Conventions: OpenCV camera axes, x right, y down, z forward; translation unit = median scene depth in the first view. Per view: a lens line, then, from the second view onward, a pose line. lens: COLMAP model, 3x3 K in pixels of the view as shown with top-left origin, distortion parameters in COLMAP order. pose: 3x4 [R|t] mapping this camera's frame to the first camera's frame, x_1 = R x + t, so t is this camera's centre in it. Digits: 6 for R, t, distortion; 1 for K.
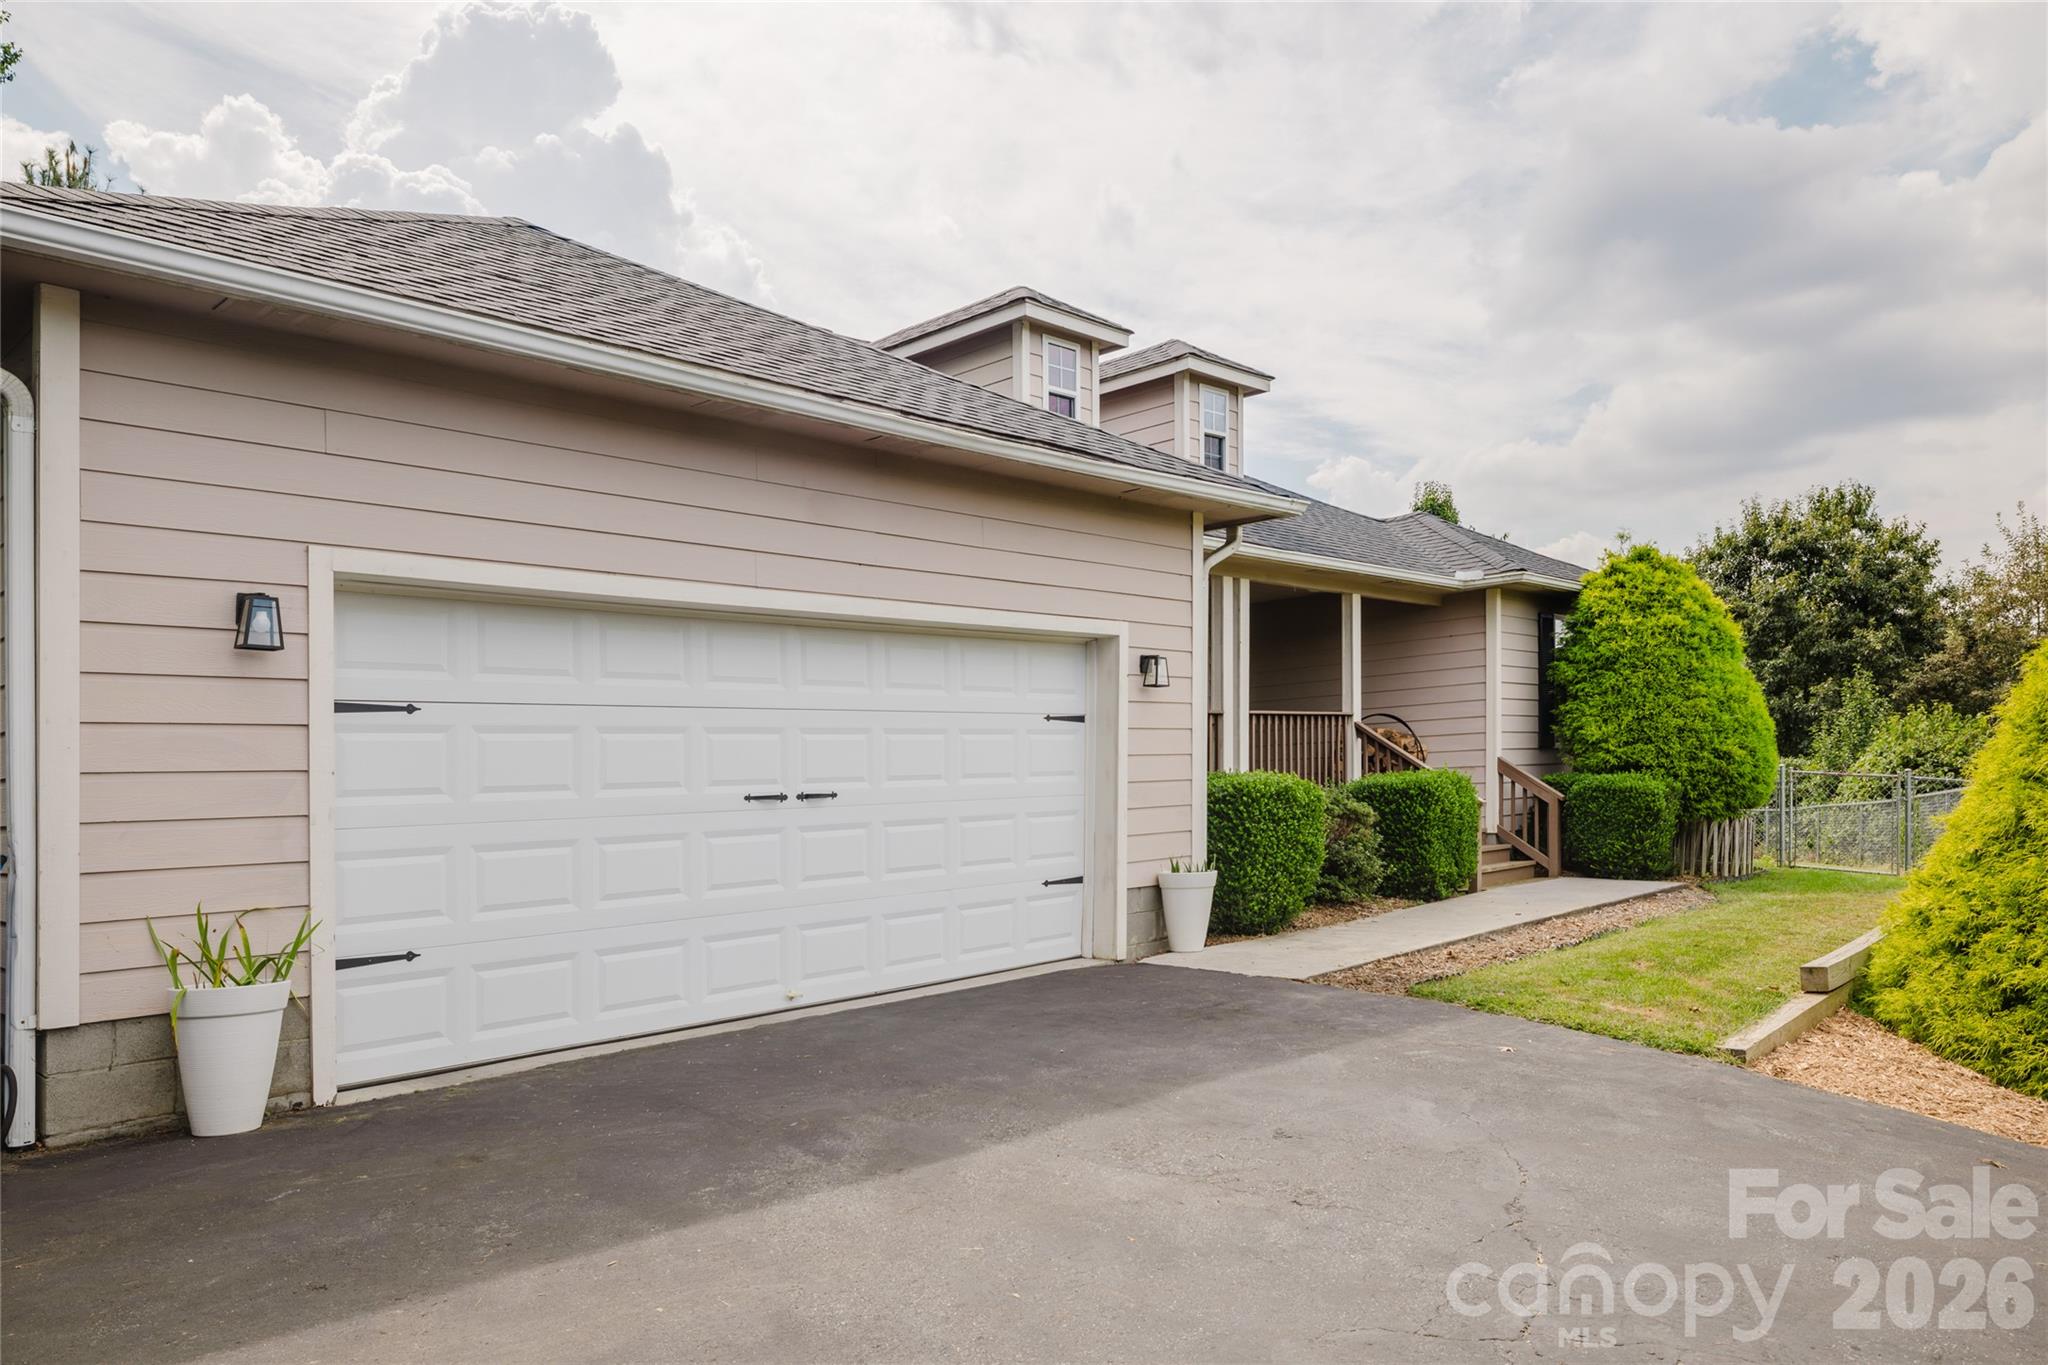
lens RADIAL K [[1374.4, 0, 1026.0], [0, 1374.4, 747.8], [0, 0, 1]] dist [0.002073, 0.000862]
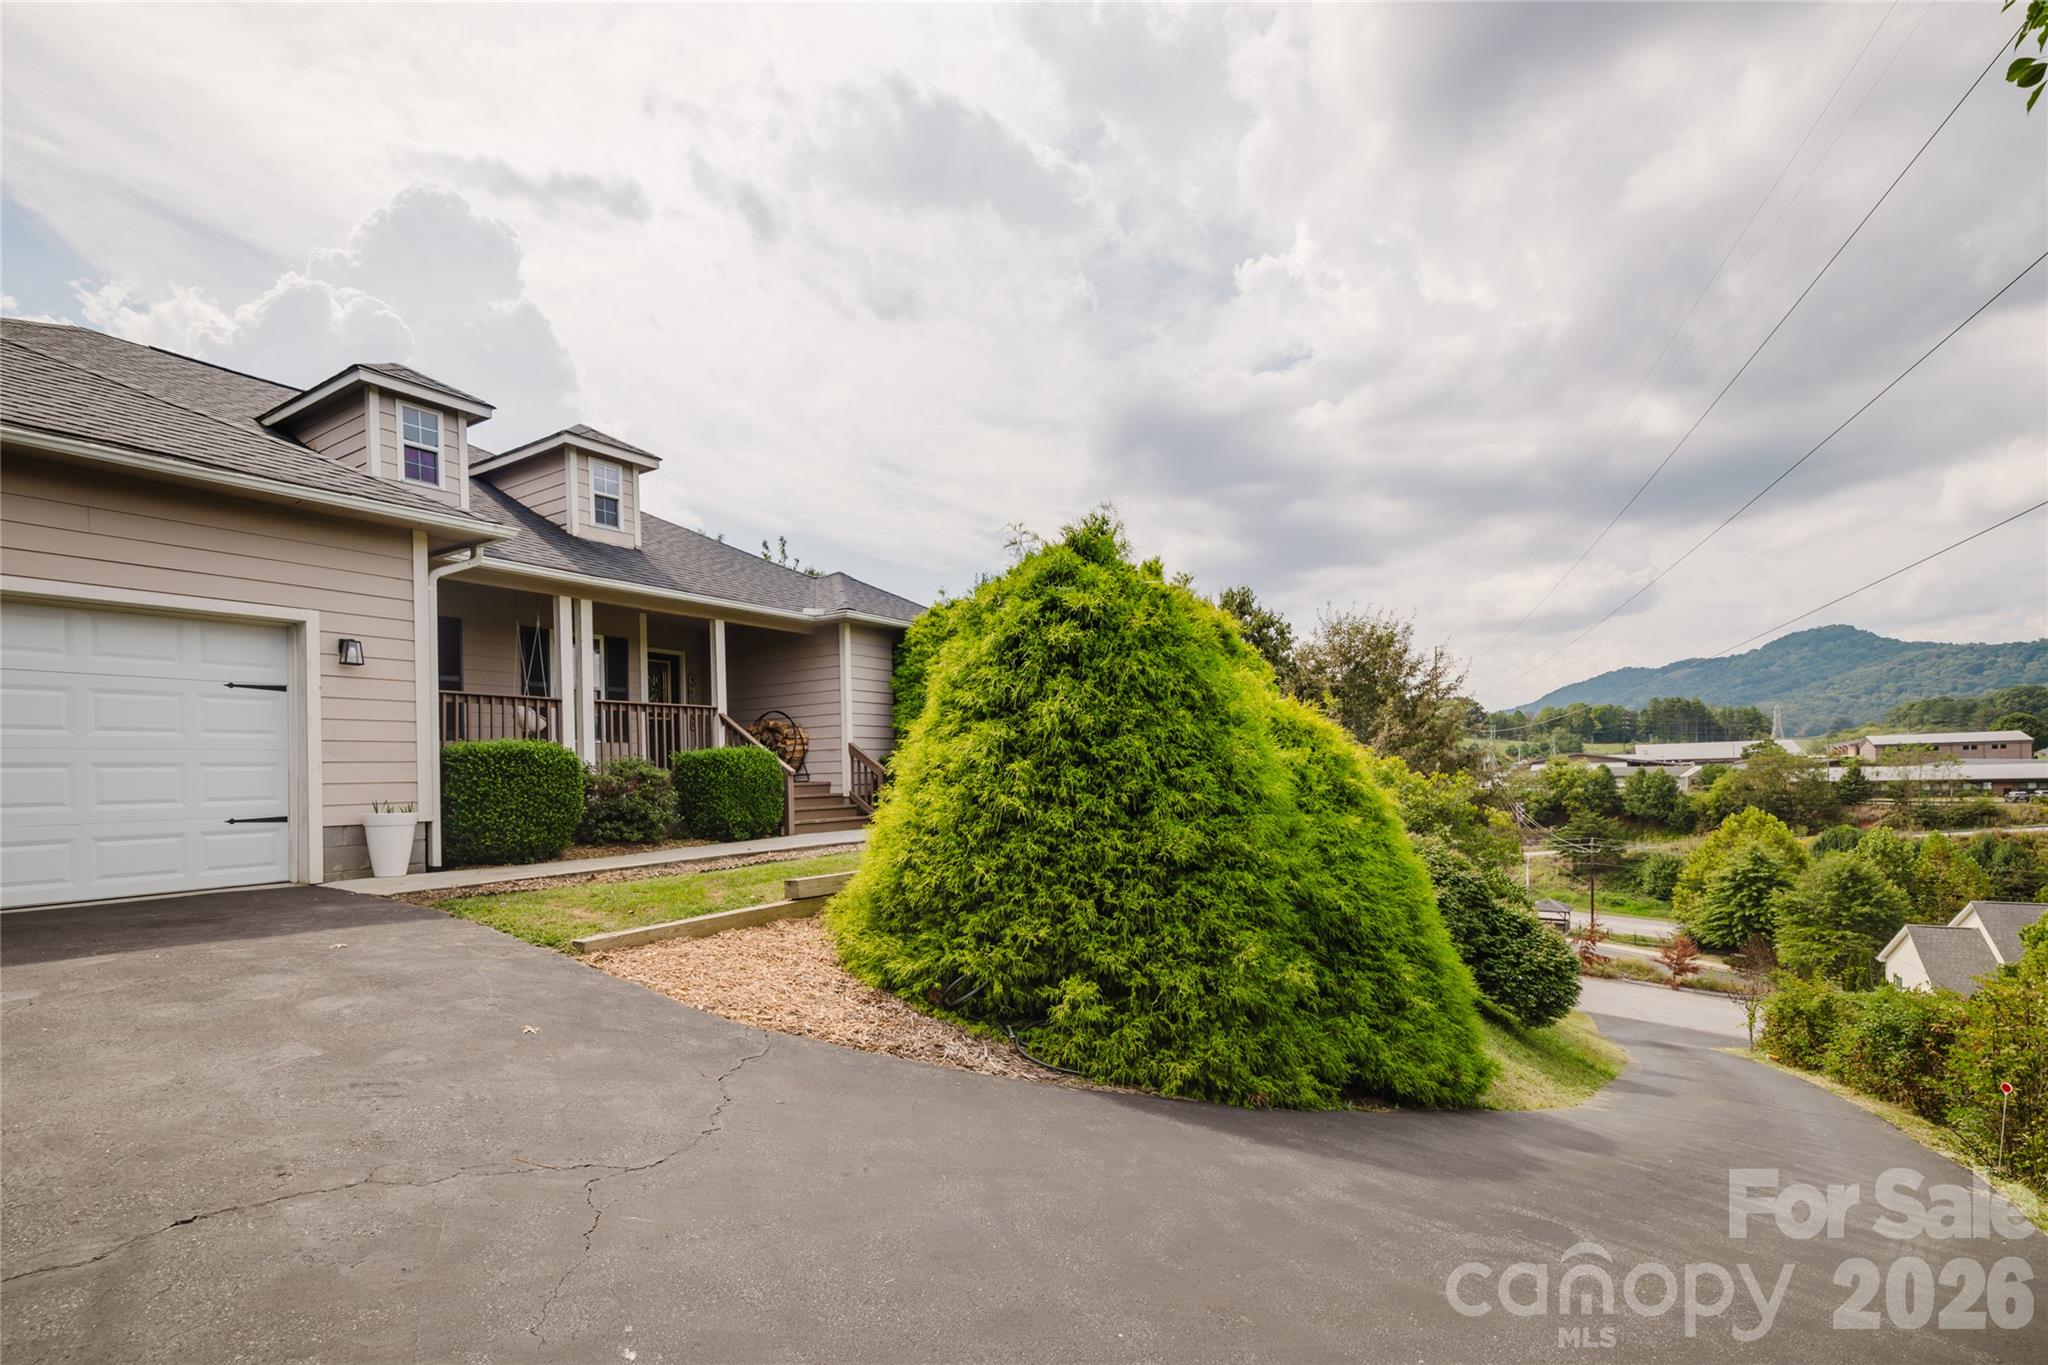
lens RADIAL K [[903.0, 0, 1016.8], [0, 903.0, 756.3], [0, 0, 1]] dist [-0.000662, -0.000706]
pose [[0.982205, 0.014591, 0.187246, 0.446338], [-0.014522, 0.999893, -0.001739, 0.026258], [-0.187251, -0.001011, 0.982312, 0.067395]]
